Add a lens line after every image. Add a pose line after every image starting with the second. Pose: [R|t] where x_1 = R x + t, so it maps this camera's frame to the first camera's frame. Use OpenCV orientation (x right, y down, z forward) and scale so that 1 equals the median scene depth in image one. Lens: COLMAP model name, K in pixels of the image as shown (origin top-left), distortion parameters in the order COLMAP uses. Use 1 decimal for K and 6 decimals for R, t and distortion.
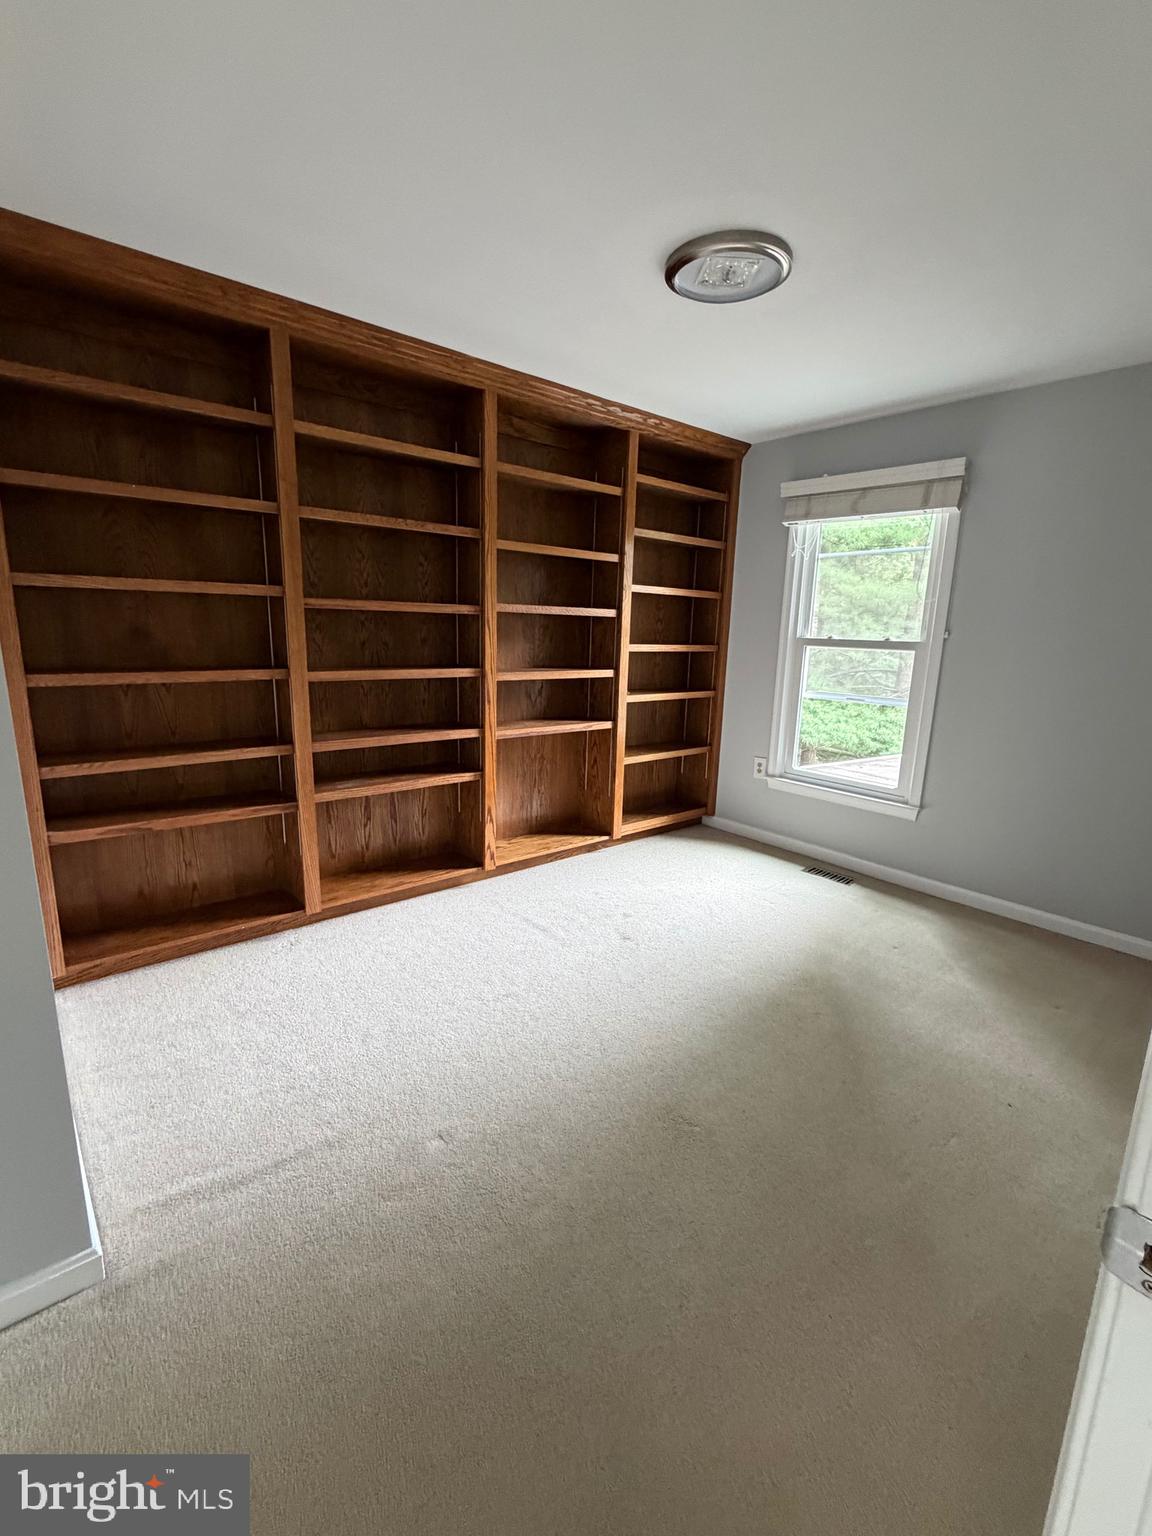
lens RADIAL K [[687.2, 0, 576.0], [0, 687.2, 768.0], [0, 0, 1]] dist [0.001313, -0.000047]
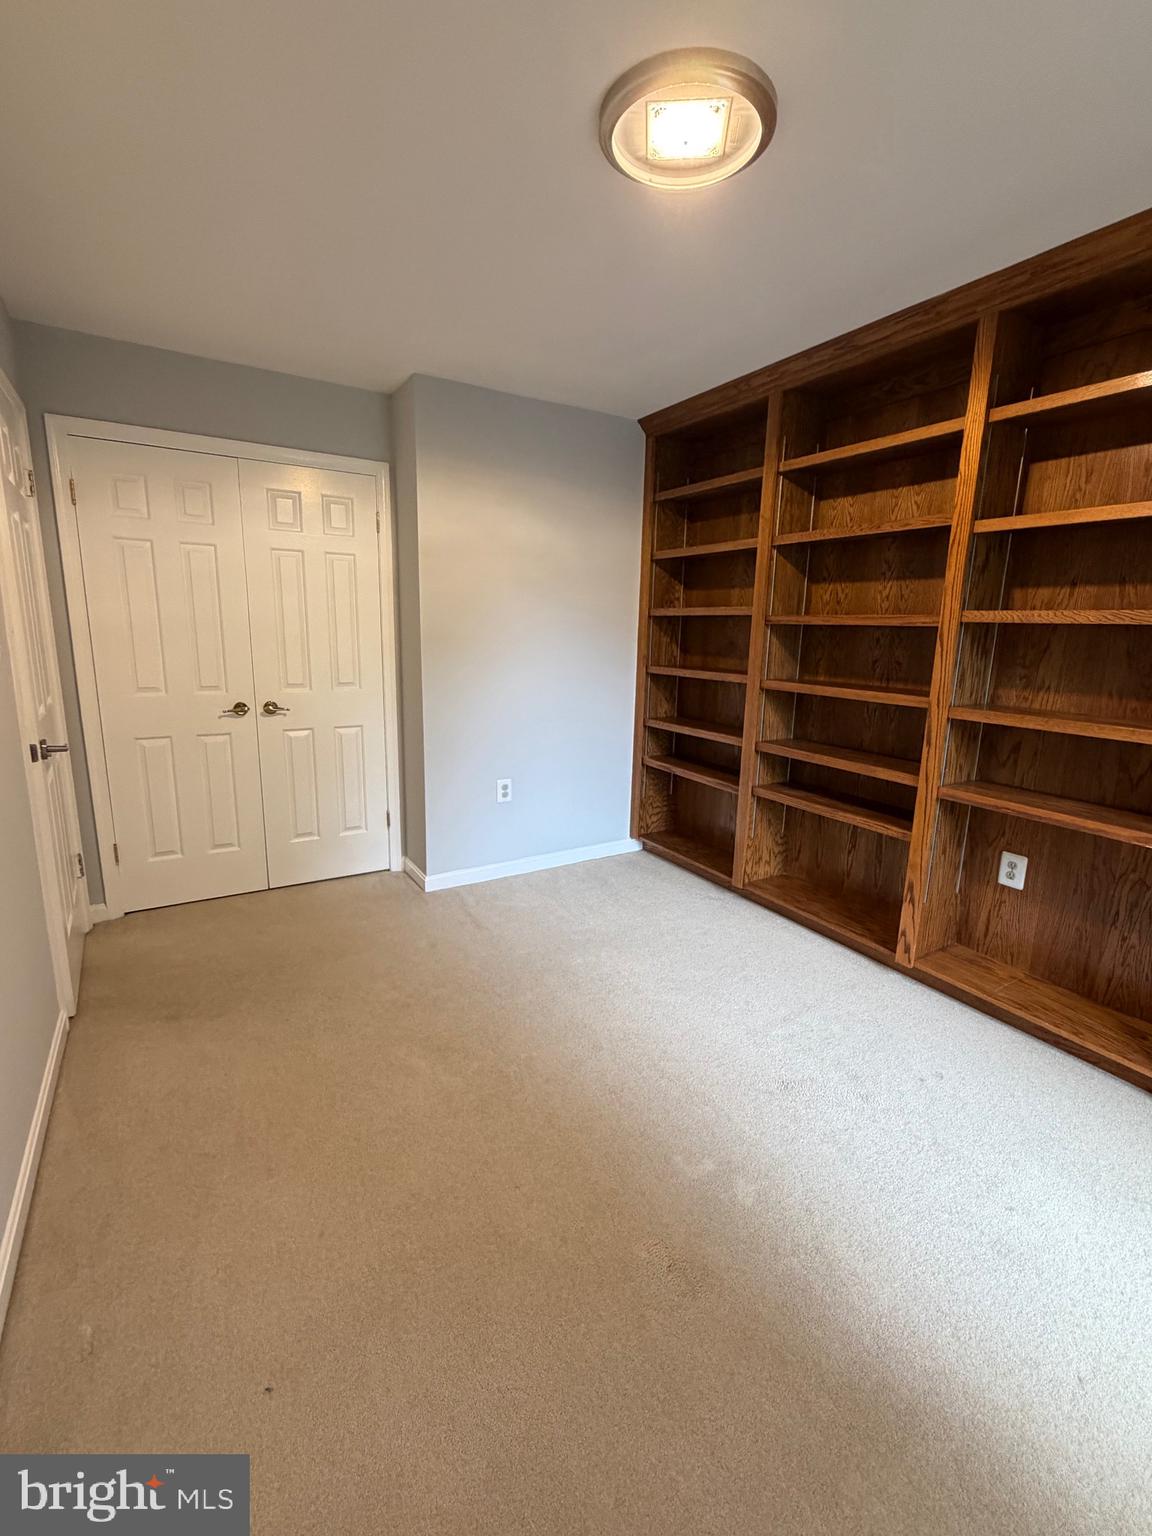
lens RADIAL K [[687.2, 0, 576.0], [0, 687.2, 768.0], [0, 0, 1]] dist [0.001313, -0.000047]
pose [[-0.171624, 0.169646, -0.970446, 0.672302], [-0.227638, 0.951575, 0.206605, -0.139511], [0.958502, 0.256369, -0.124696, 0.740345]]
